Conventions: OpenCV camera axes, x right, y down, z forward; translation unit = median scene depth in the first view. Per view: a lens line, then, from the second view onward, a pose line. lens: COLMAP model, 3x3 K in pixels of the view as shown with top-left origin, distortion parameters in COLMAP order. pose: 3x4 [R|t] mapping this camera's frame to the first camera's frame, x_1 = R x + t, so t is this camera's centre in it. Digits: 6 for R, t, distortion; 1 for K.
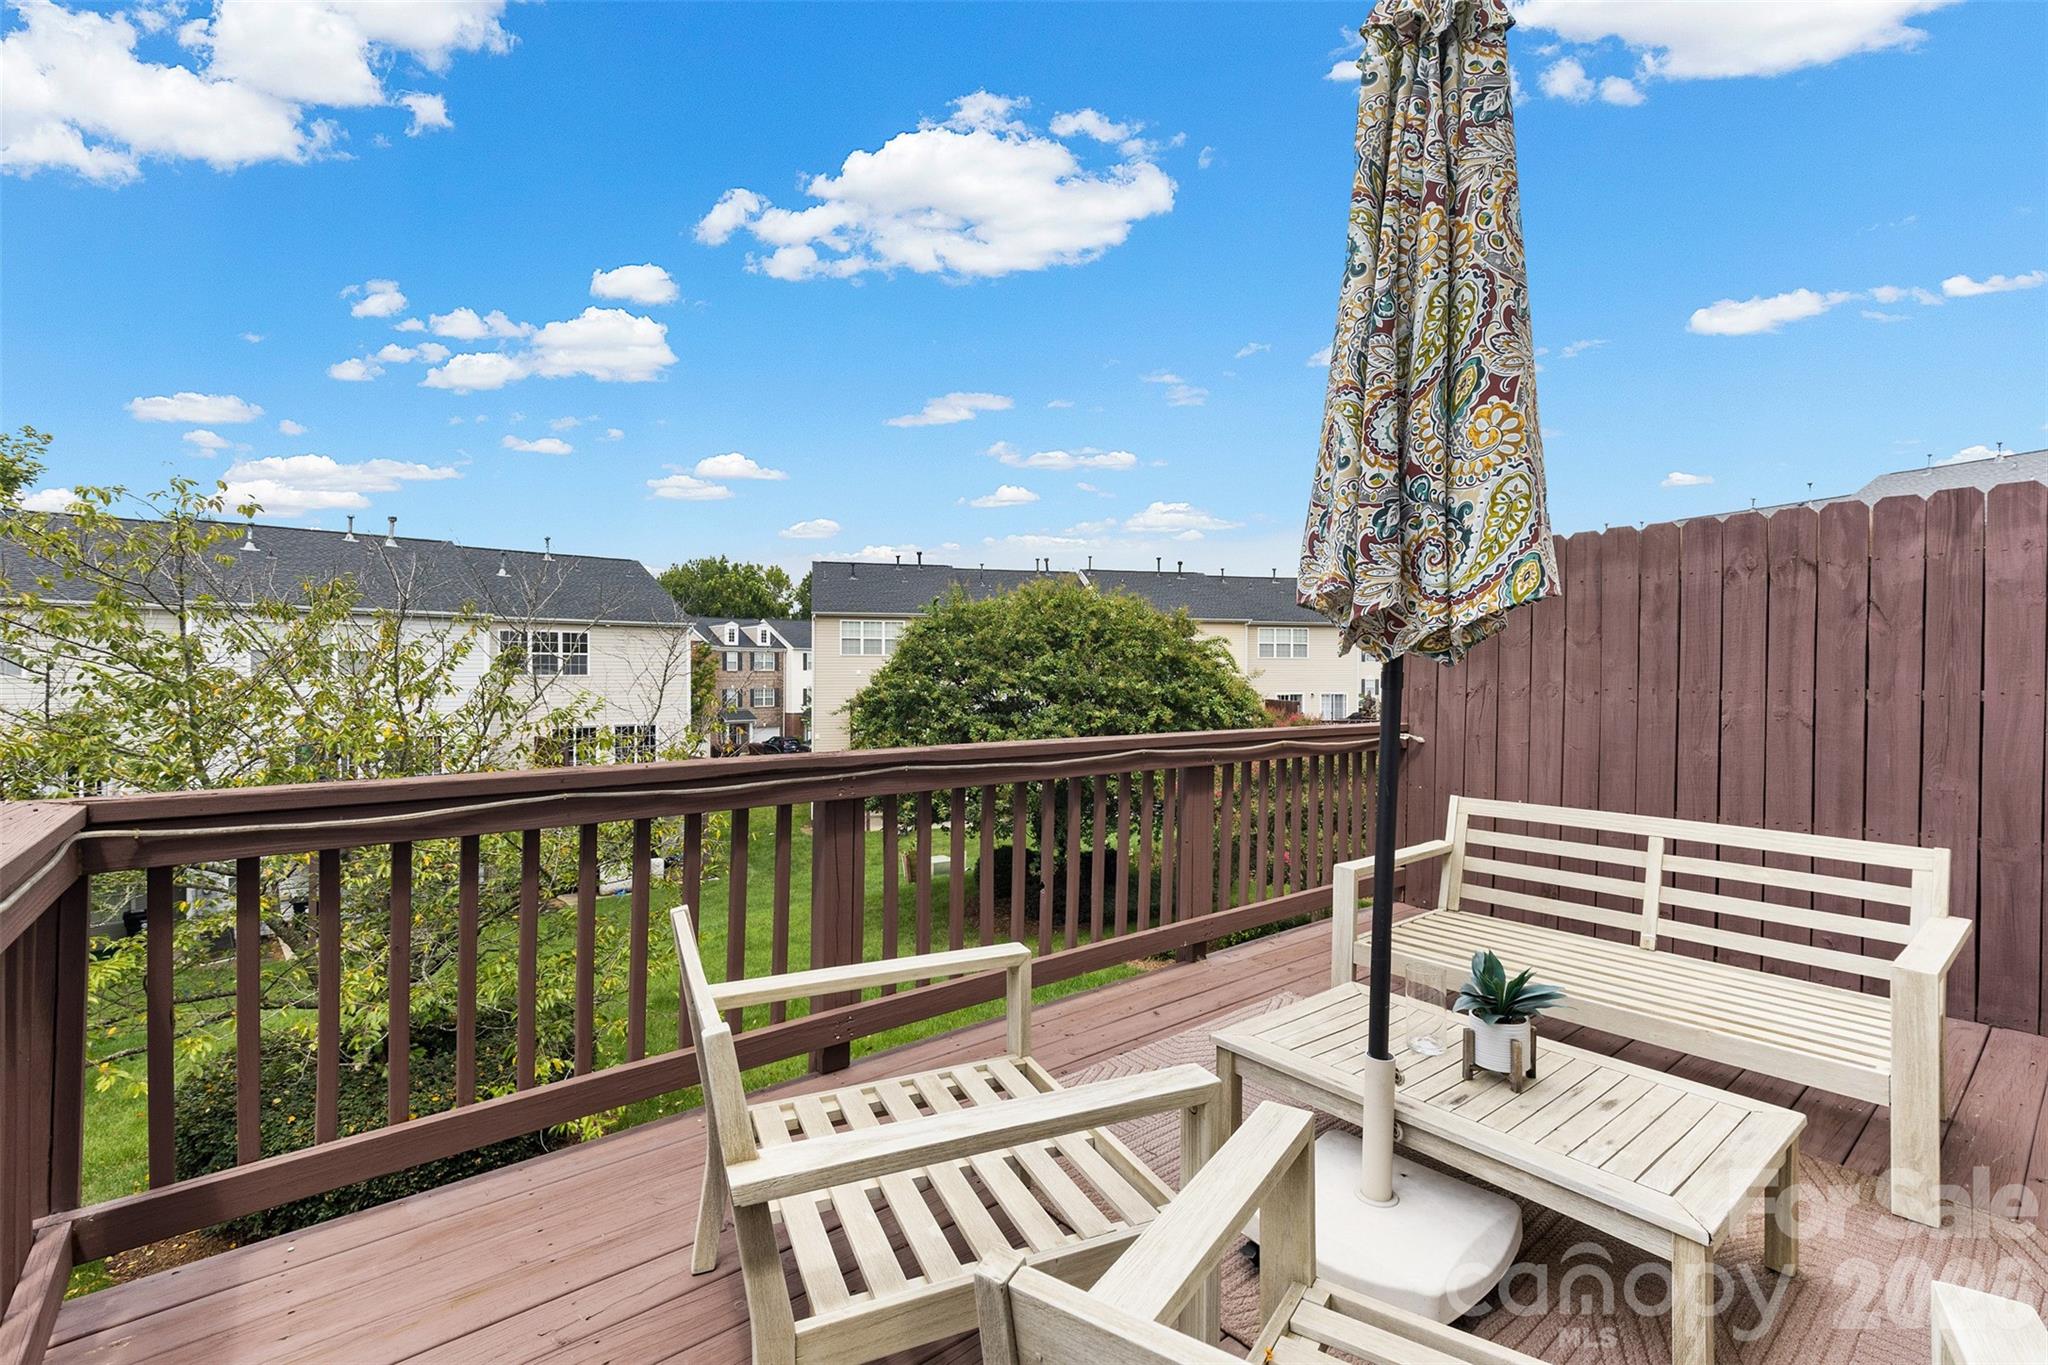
lens RADIAL K [[926.6, 0, 1042.7], [0, 926.6, 680.6], [0, 0, 1]] dist [0.005499, -0.000821]
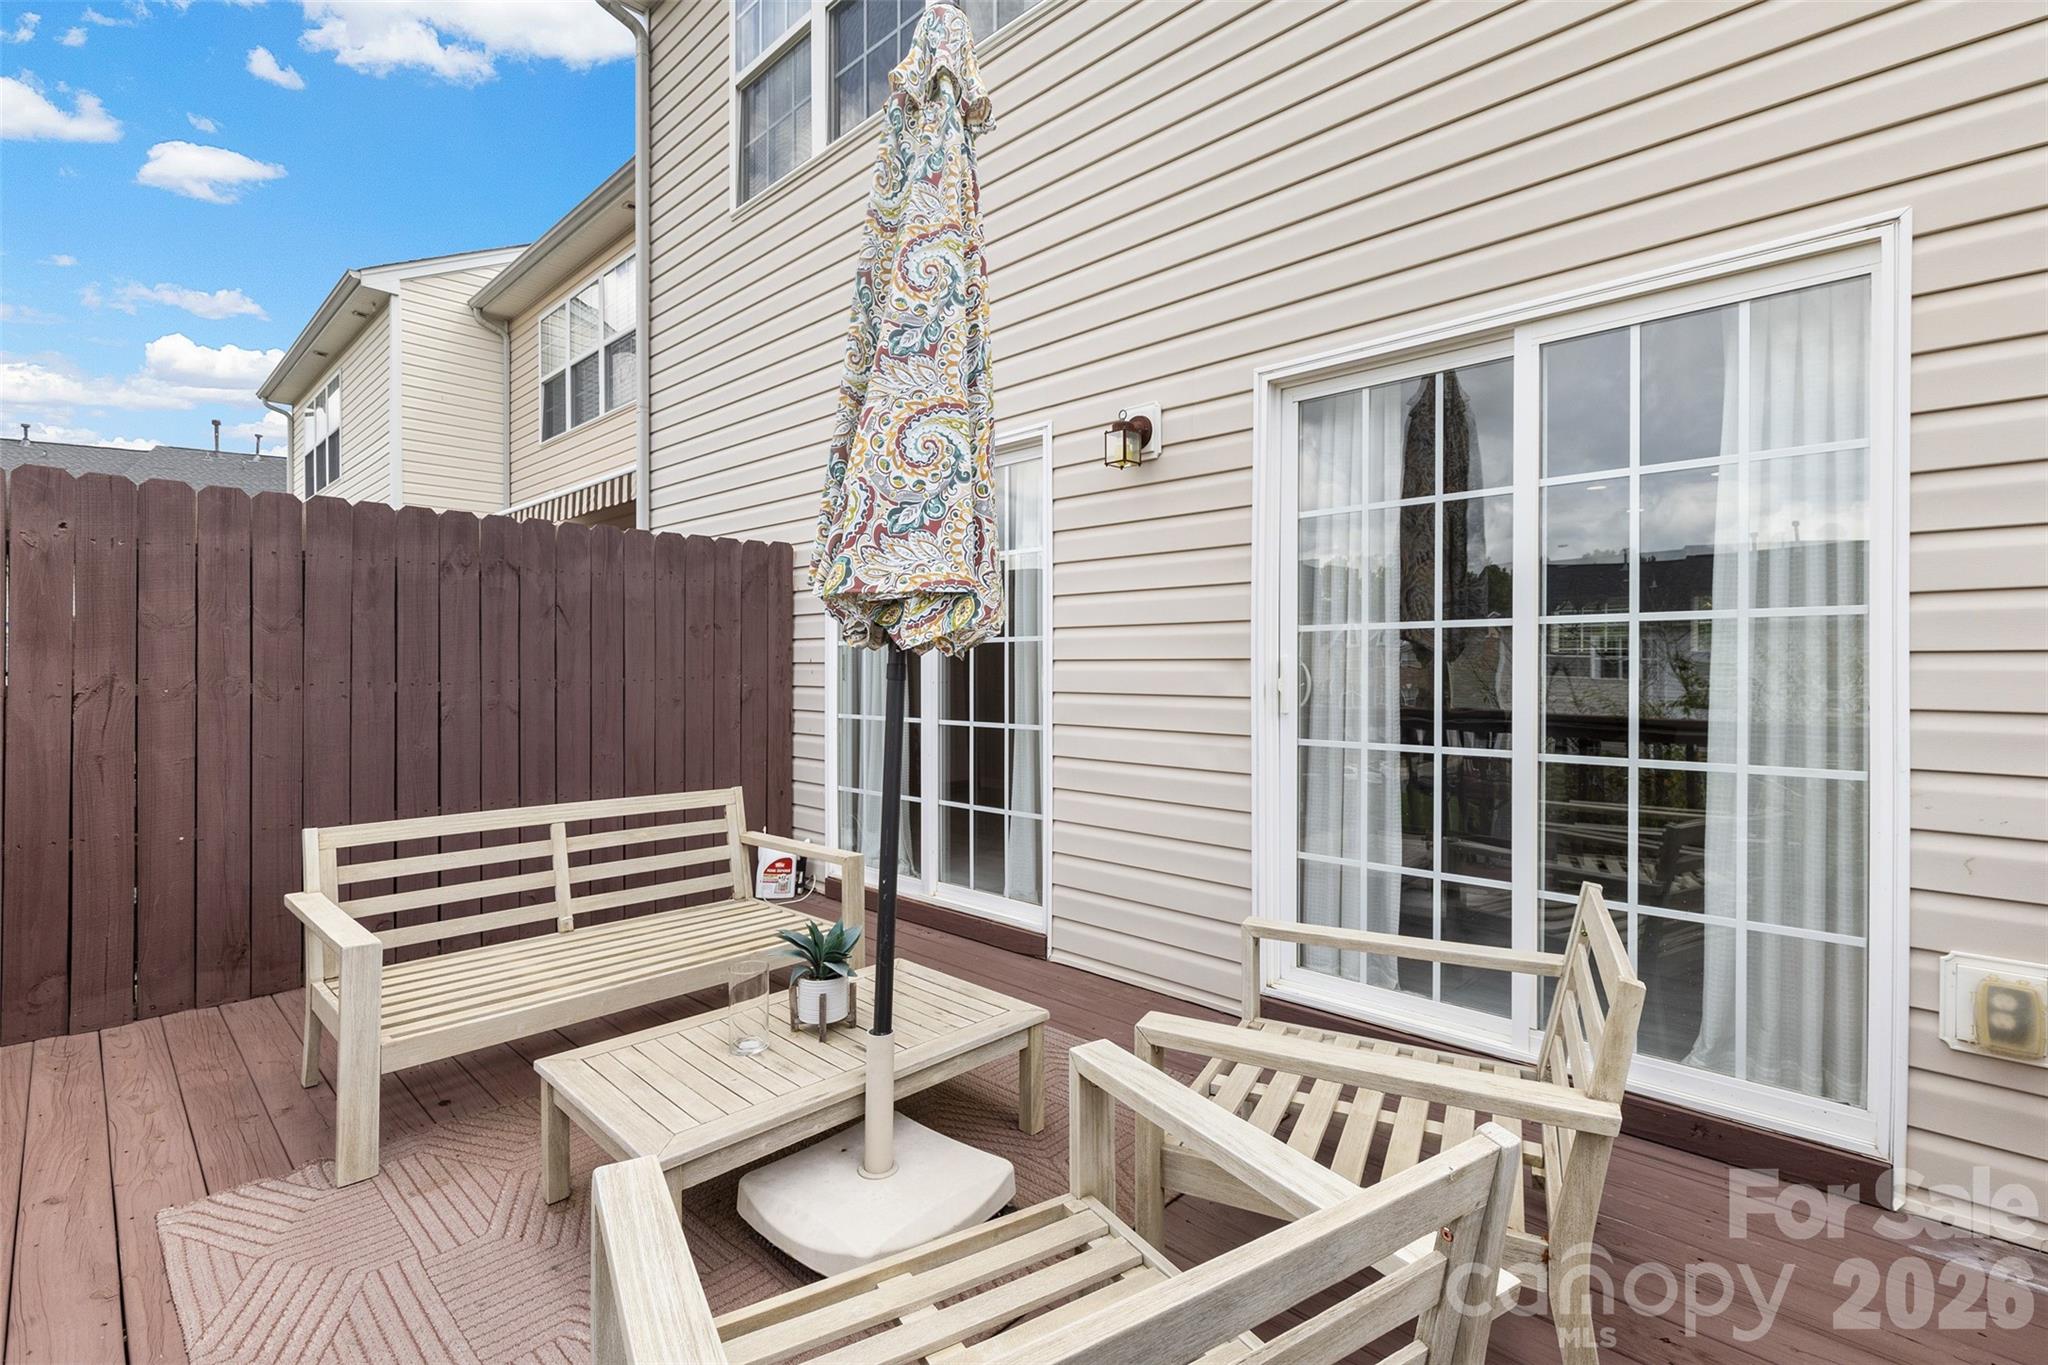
lens RADIAL K [[926.6, 0, 1043.4], [0, 926.6, 670.6], [0, 0, 1]] dist [0.005499, -0.000821]
pose [[-0.126989, -0.005256, 0.991890, -0.368807], [0.006400, 0.999961, 0.006118, -0.004200], [-0.991883, 0.007125, -0.126951, 0.500691]]
